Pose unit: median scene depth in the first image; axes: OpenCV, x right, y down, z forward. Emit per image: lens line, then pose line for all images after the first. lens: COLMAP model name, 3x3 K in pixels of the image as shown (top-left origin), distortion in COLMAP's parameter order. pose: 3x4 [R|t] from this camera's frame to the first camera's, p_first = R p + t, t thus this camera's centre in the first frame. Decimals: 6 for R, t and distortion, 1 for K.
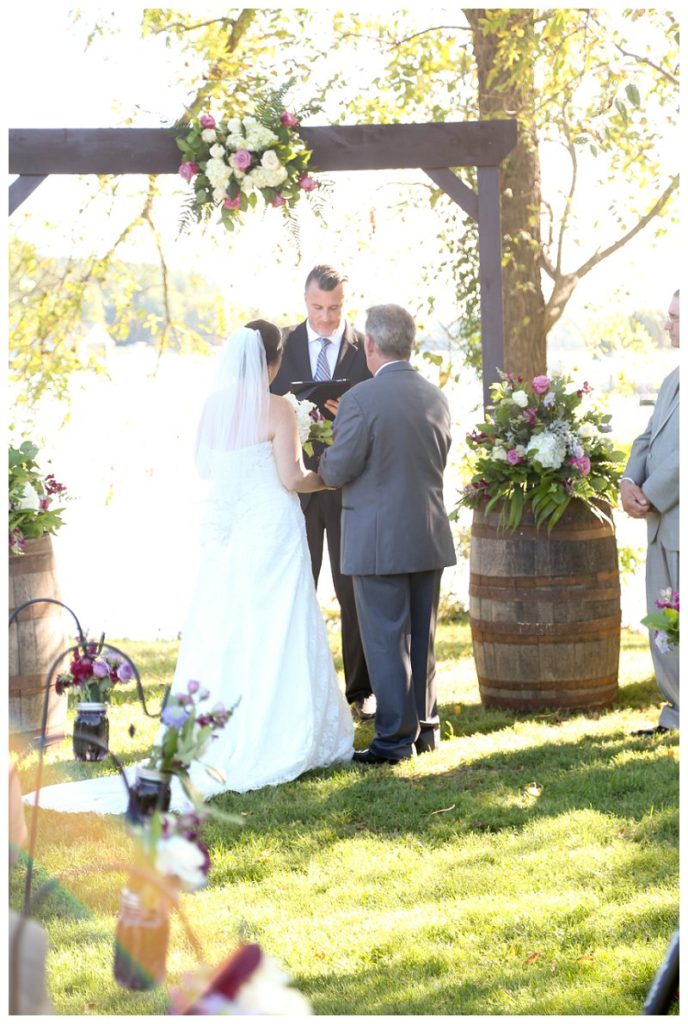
lens RADIAL K [[2880.4, 0, 351.1], [0, 2880.4, 513.4], [0, 0, 1]] dist [0.996677, 0.000000]
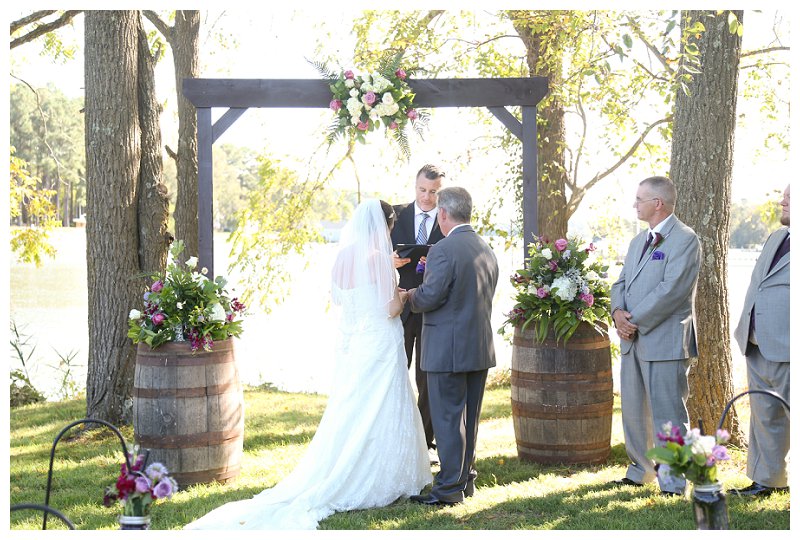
lens RADIAL K [[1287.5, 0, 395.5], [0, 1287.5, 273.3], [0, 0, 1]] dist [0.301155, 0.000000]
pose [[0.997579, 0.019857, -0.066652, 0.024567], [-0.021809, 0.999351, -0.028680, -0.008458], [0.066039, 0.030064, 0.997364, 0.323166]]
